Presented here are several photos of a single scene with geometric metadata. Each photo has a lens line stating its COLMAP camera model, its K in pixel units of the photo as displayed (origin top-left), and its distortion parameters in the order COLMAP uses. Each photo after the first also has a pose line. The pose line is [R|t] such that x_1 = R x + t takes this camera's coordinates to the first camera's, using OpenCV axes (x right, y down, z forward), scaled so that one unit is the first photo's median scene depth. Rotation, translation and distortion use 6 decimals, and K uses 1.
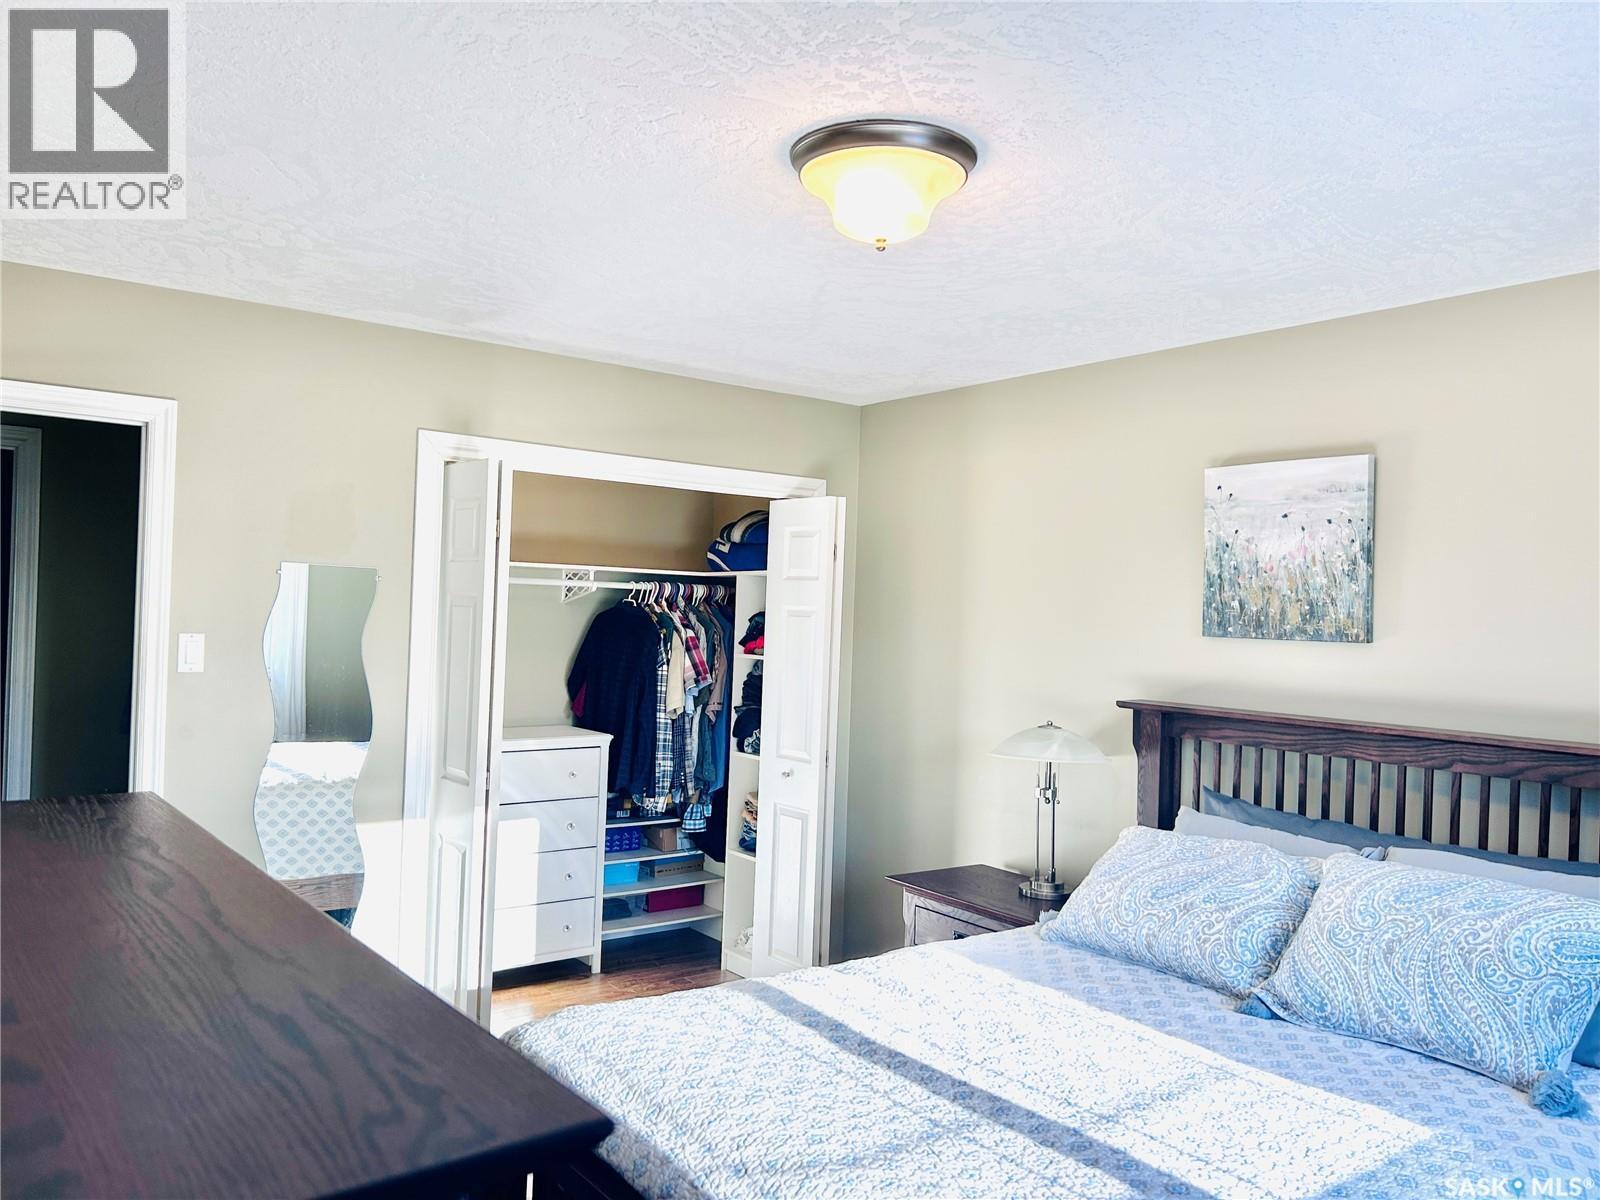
lens RADIAL K [[1206.9, 0, 785.7], [0, 1206.9, 596.6], [0, 0, 1]] dist [0.042422, -0.041326]
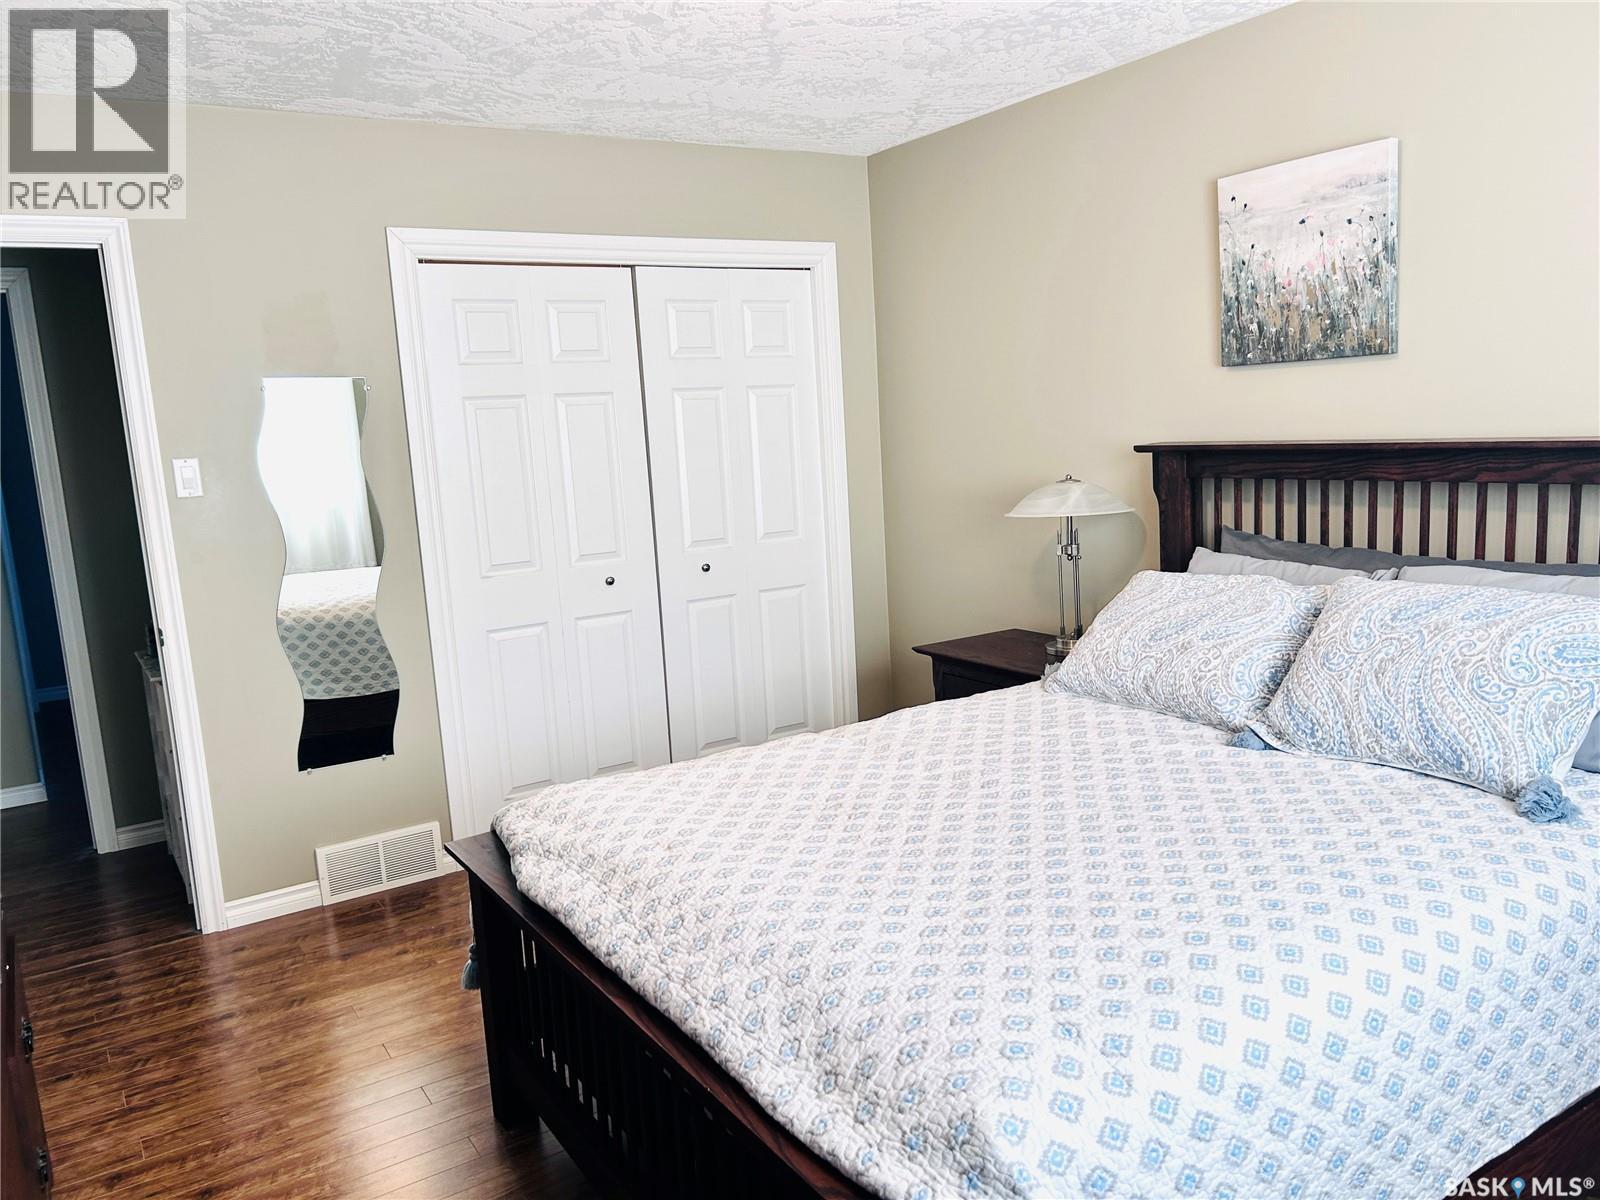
lens RADIAL K [[1206.9, 0, 815.0], [0, 1206.9, 594.2], [0, 0, 1]] dist [0.042422, -0.041326]
pose [[0.994005, -0.079401, -0.075163, 0.108774], [0.090453, 0.983389, 0.157367, 0.035841], [0.061420, -0.163222, 0.984676, 0.042008]]
